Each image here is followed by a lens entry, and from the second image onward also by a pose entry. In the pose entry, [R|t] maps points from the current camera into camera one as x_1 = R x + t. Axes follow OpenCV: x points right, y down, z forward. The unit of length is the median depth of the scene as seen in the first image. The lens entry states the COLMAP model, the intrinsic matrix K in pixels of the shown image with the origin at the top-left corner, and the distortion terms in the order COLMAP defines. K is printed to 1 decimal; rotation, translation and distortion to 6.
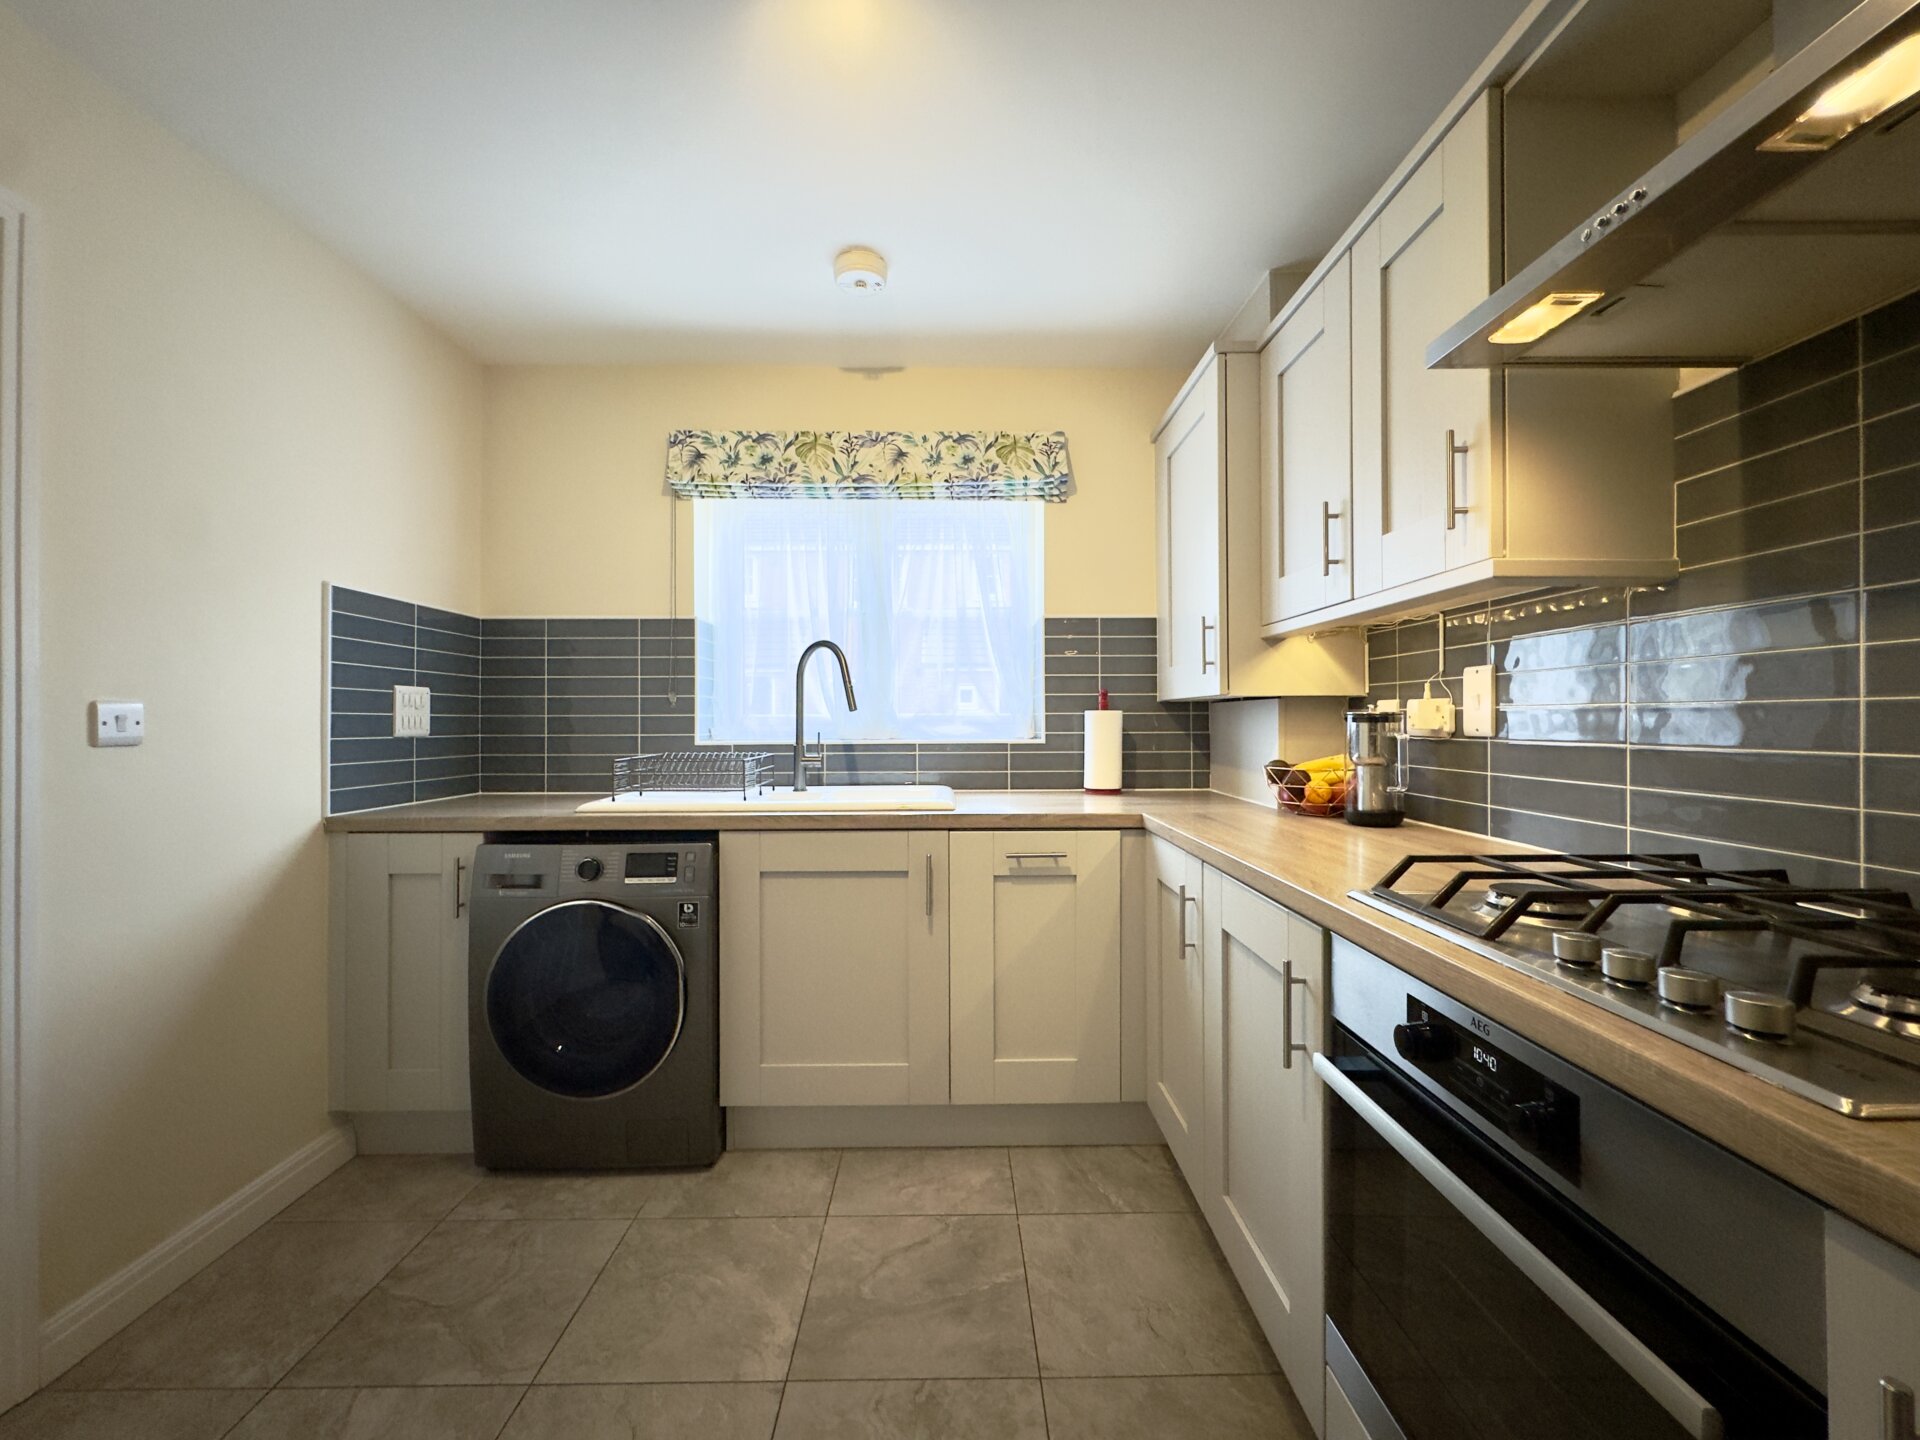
lens RADIAL K [[764.5, 0, 958.4], [0, 764.5, 715.9], [0, 0, 1]] dist [-0.003179, 0.000715]
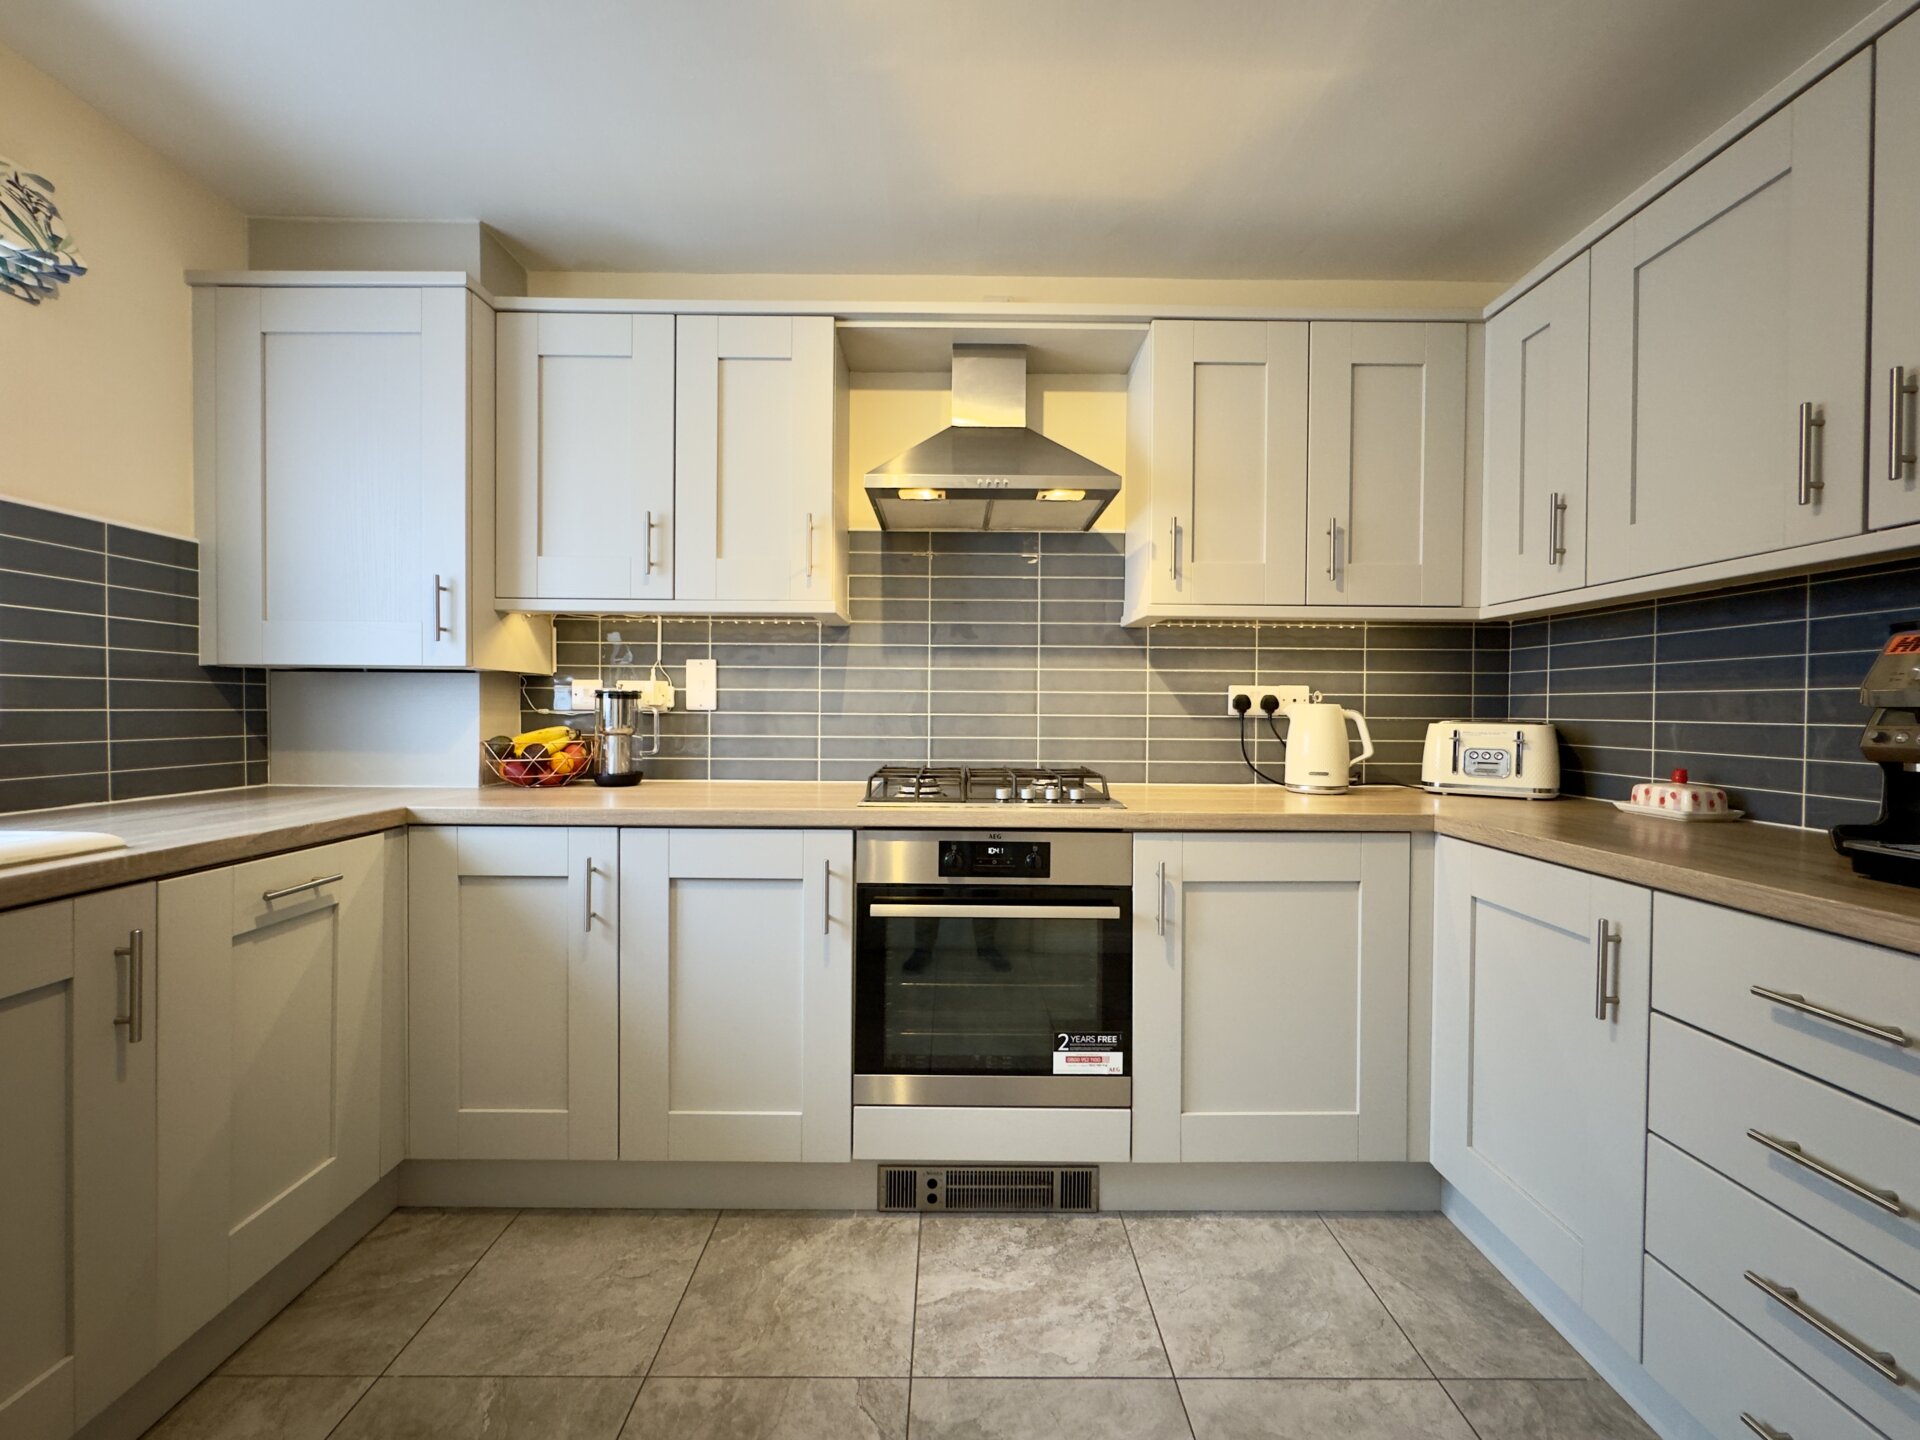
lens RADIAL K [[764.5, 0, 953.6], [0, 764.5, 716.5], [0, 0, 1]] dist [-0.003179, 0.000715]
pose [[0.006963, -0.007235, 0.999950, -1.059004], [-0.013283, 0.999885, 0.007327, 0.033113], [-0.999888, -0.013333, 0.006866, 0.777651]]
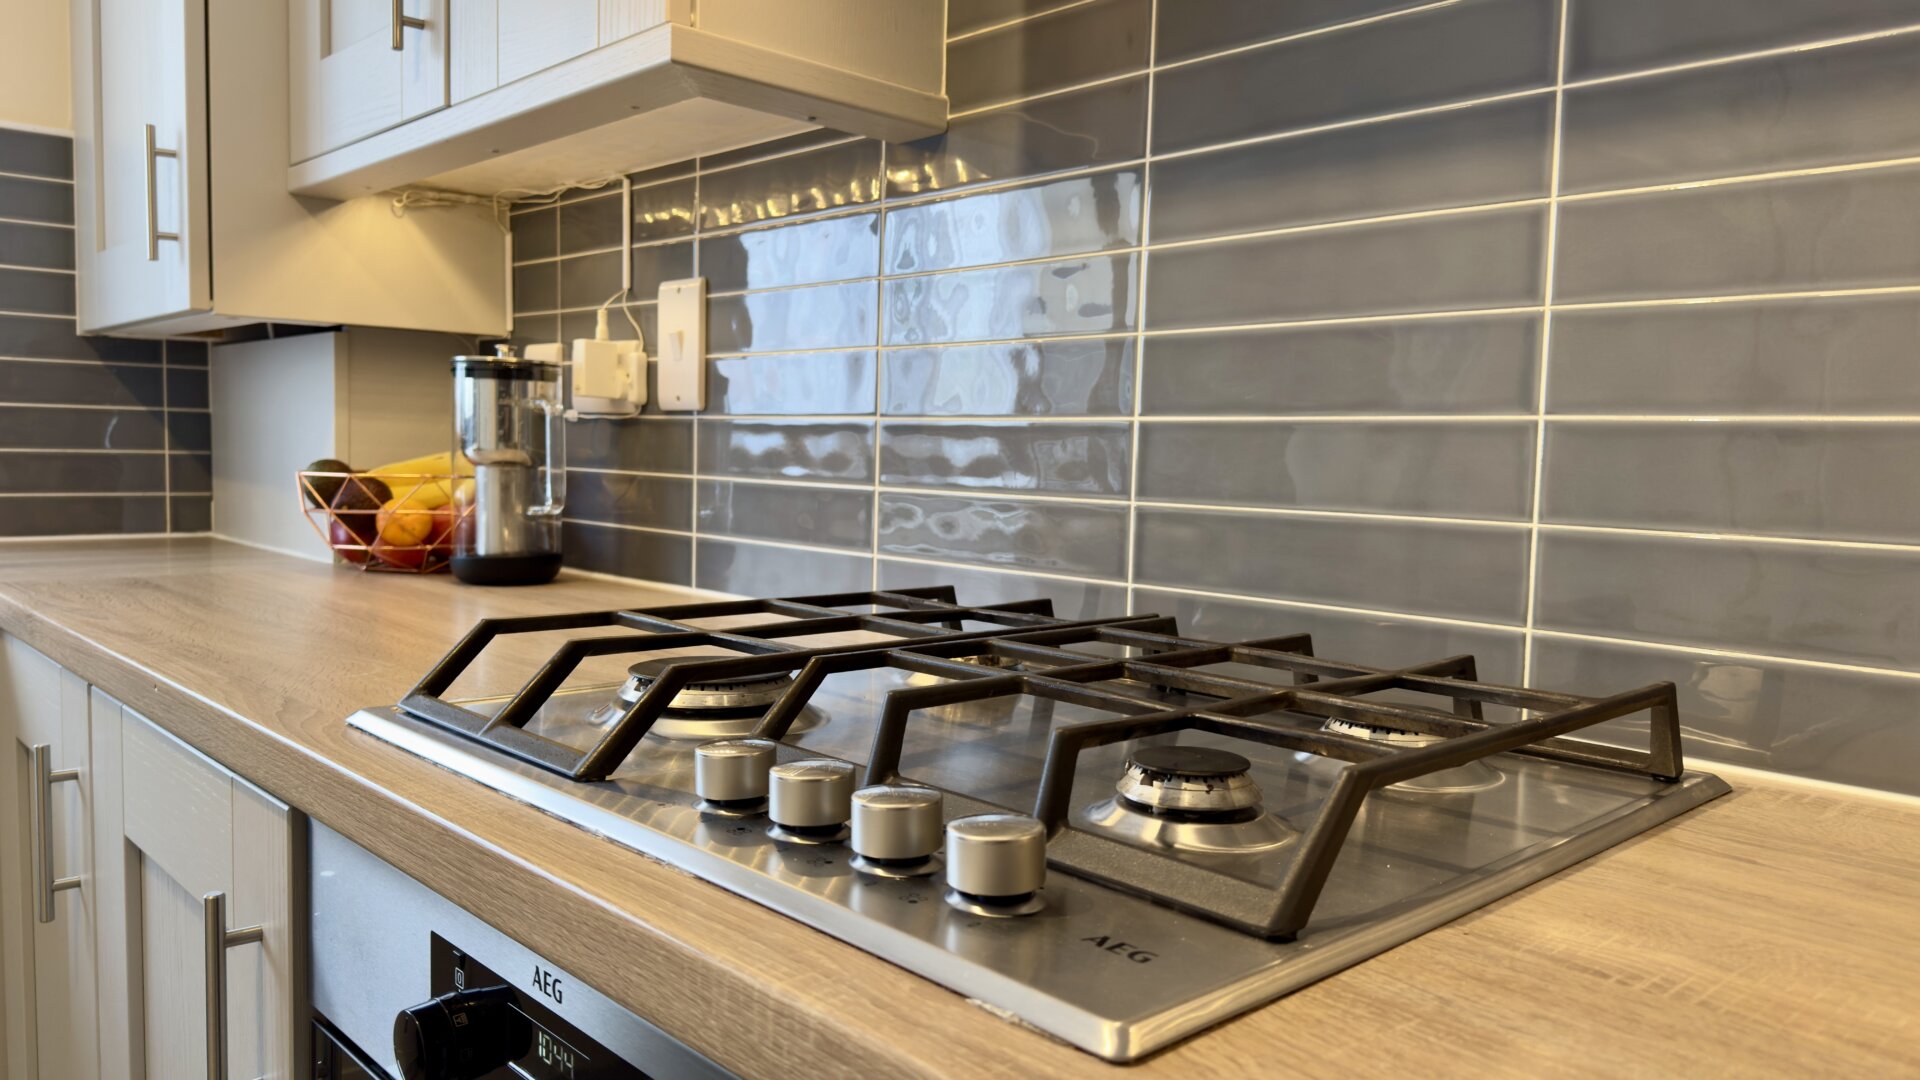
lens RADIAL K [[1370.5, 0, 975.0], [0, 1370.5, 547.1], [0, 0, 1]] dist [0.011958, -0.025053]
pose [[0.724086, -0.031954, 0.688969, 0.225158], [-0.030098, 0.996511, 0.077849, 0.062795], [-0.689053, -0.077106, 0.720598, 0.199070]]
